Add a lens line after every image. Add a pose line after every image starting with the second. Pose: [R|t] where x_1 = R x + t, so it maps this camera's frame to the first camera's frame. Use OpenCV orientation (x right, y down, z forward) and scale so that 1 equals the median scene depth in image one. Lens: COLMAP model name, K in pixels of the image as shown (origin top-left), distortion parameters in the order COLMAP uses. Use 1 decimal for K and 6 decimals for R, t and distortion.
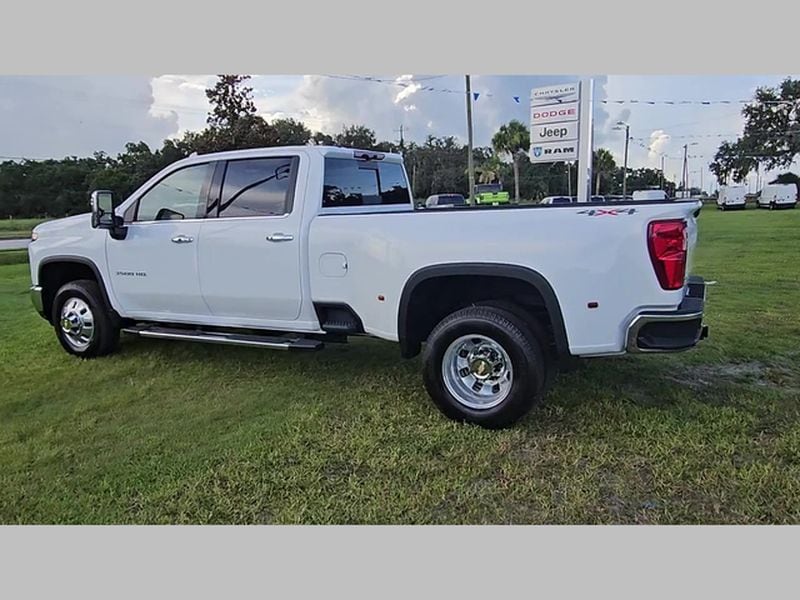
lens RADIAL K [[605.2, 0, 398.6], [0, 605.2, 299.5], [0, 0, 1]] dist [0.004685, 0.000567]
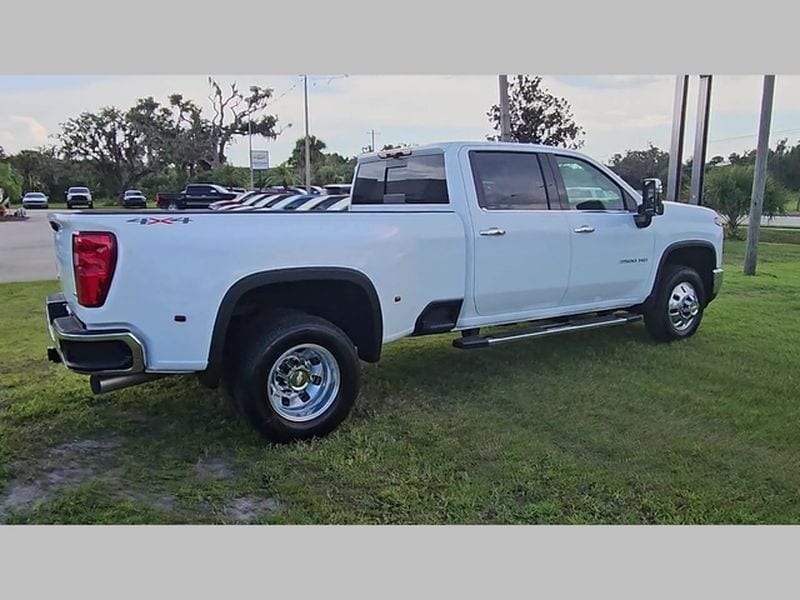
lens RADIAL K [[605.2, 0, 400.6], [0, 605.2, 295.5], [0, 0, 1]] dist [0.004685, 0.000567]
pose [[-0.504974, 0.166122, -0.846998, 0.162509], [-0.114069, 0.959853, 0.256263, -0.053602], [0.855564, 0.226022, -0.465751, 0.301381]]
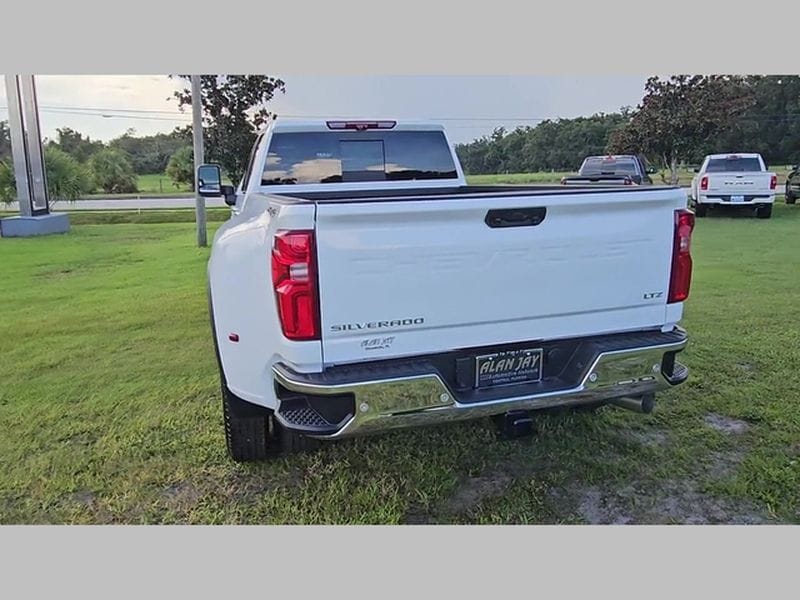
lens RADIAL K [[605.2, 0, 399.9], [0, 605.2, 300.1], [0, 0, 1]] dist [0.004685, 0.000567]
pose [[0.685170, 0.163452, -0.709806, 0.130271], [-0.110112, 0.986540, 0.120887, -0.019626], [0.720012, -0.004670, 0.693946, 0.084710]]
